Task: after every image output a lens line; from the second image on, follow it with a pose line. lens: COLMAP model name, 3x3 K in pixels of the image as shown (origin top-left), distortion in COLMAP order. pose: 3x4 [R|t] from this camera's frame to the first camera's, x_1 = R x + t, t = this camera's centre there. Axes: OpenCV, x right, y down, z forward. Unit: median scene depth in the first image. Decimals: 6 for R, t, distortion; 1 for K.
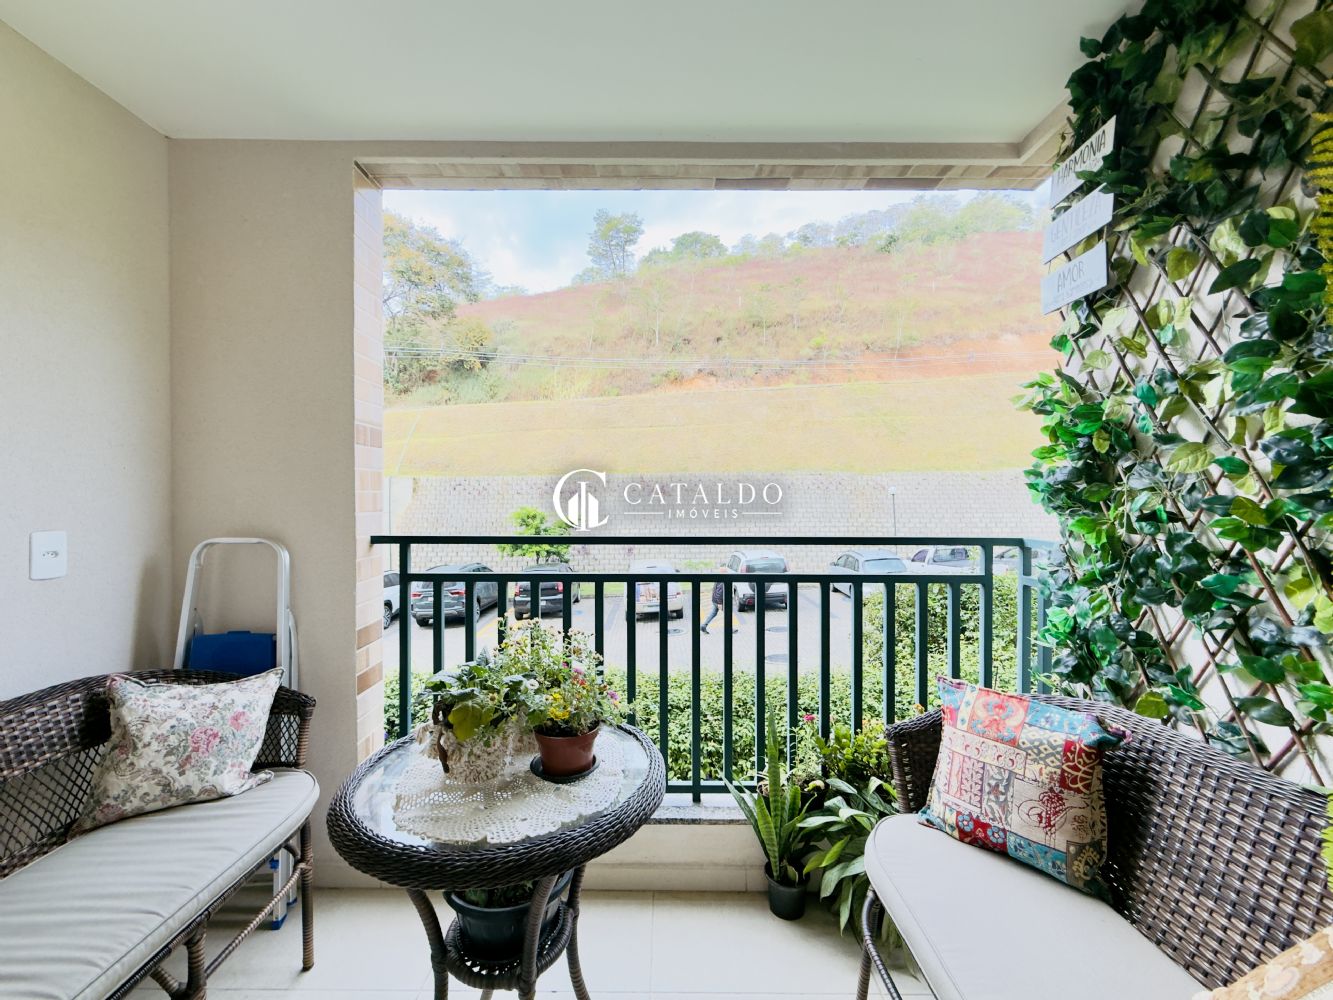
lens RADIAL K [[545.6, 0, 663.2], [0, 545.6, 500.4], [0, 0, 1]] dist [-0.000725, -0.000355]
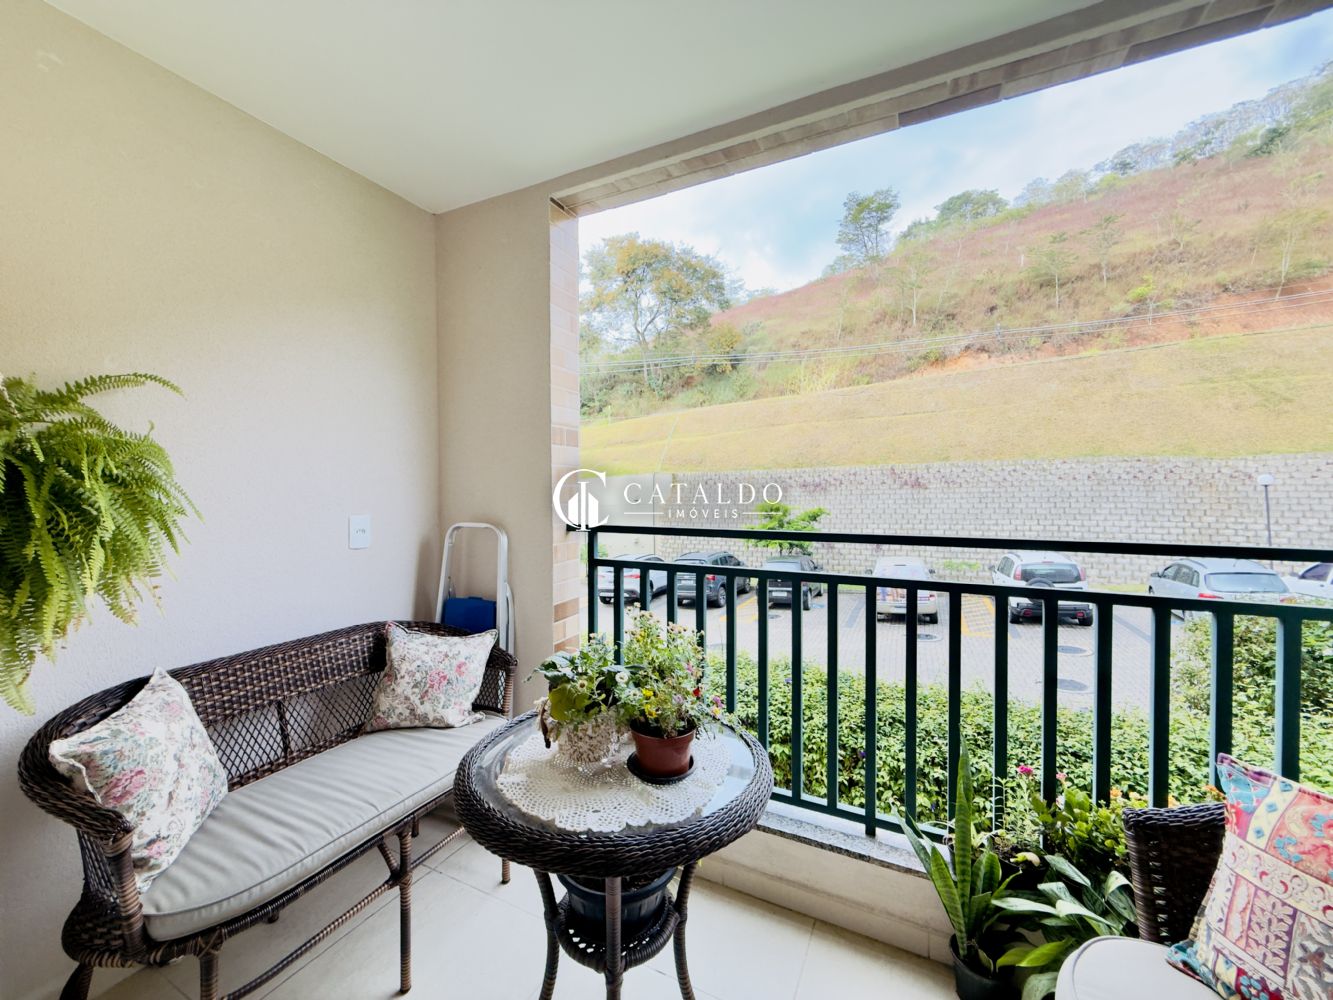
lens RADIAL K [[529.8, 0, 663.3], [0, 529.8, 500.4], [0, 0, 1]] dist [-0.000601, 0.000000]
pose [[0.896817, 0.005608, -0.442366, 0.164676], [0.000074, 0.999918, 0.012827, 0.001307], [0.442401, -0.011536, 0.896743, 0.110438]]
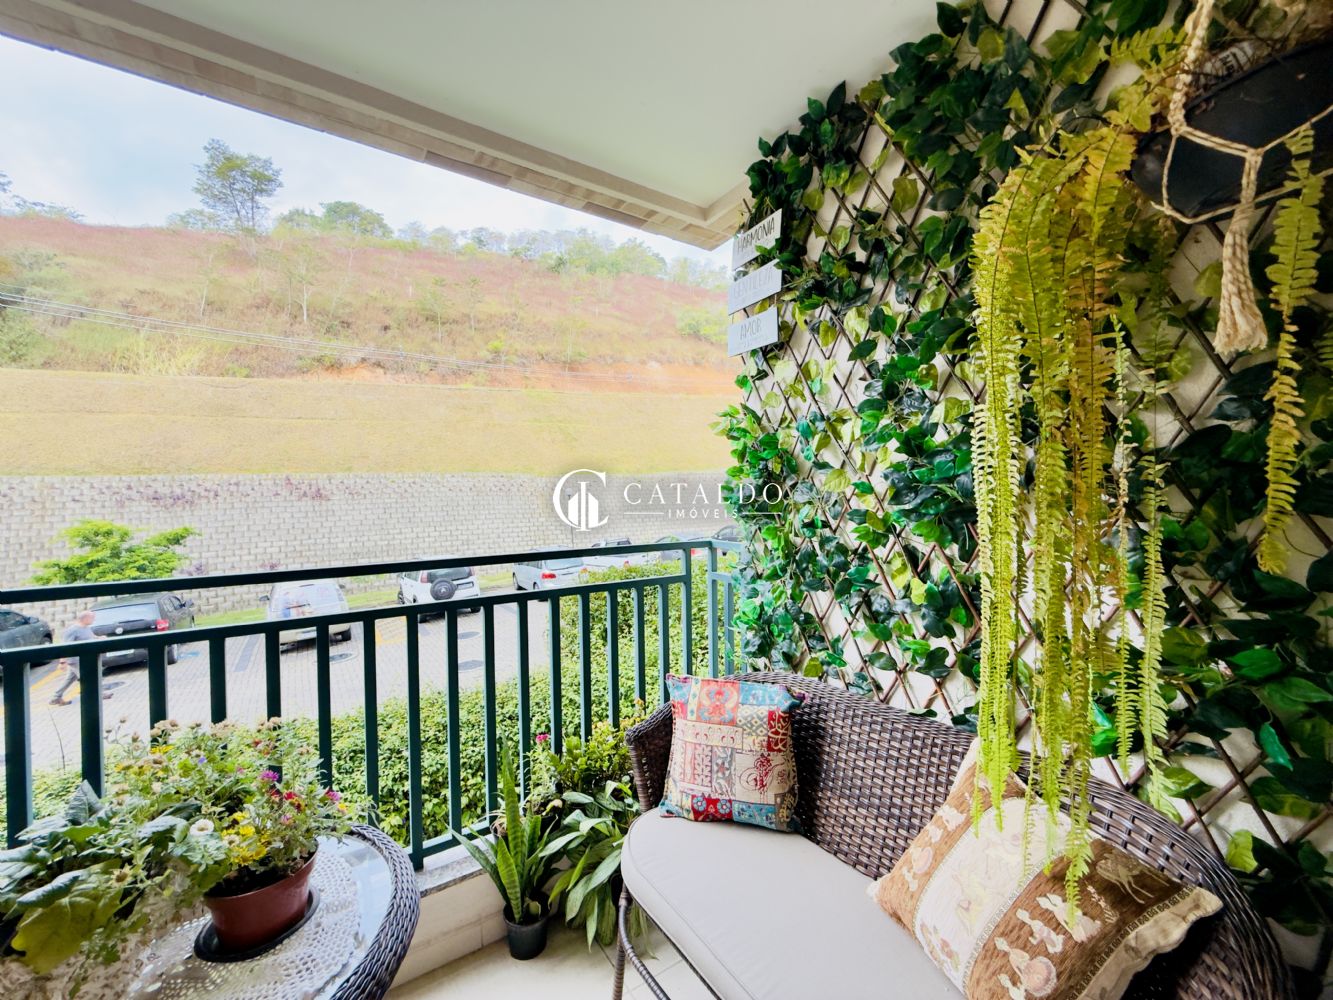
lens RADIAL K [[529.8, 0, 663.3], [0, 529.8, 500.4], [0, 0, 1]] dist [-0.000601, 0.000000]
pose [[0.835621, -0.018537, 0.548994, -0.076942], [0.019067, 0.999807, 0.004736, -0.031562], [-0.548976, 0.006510, 0.835813, 0.104018]]
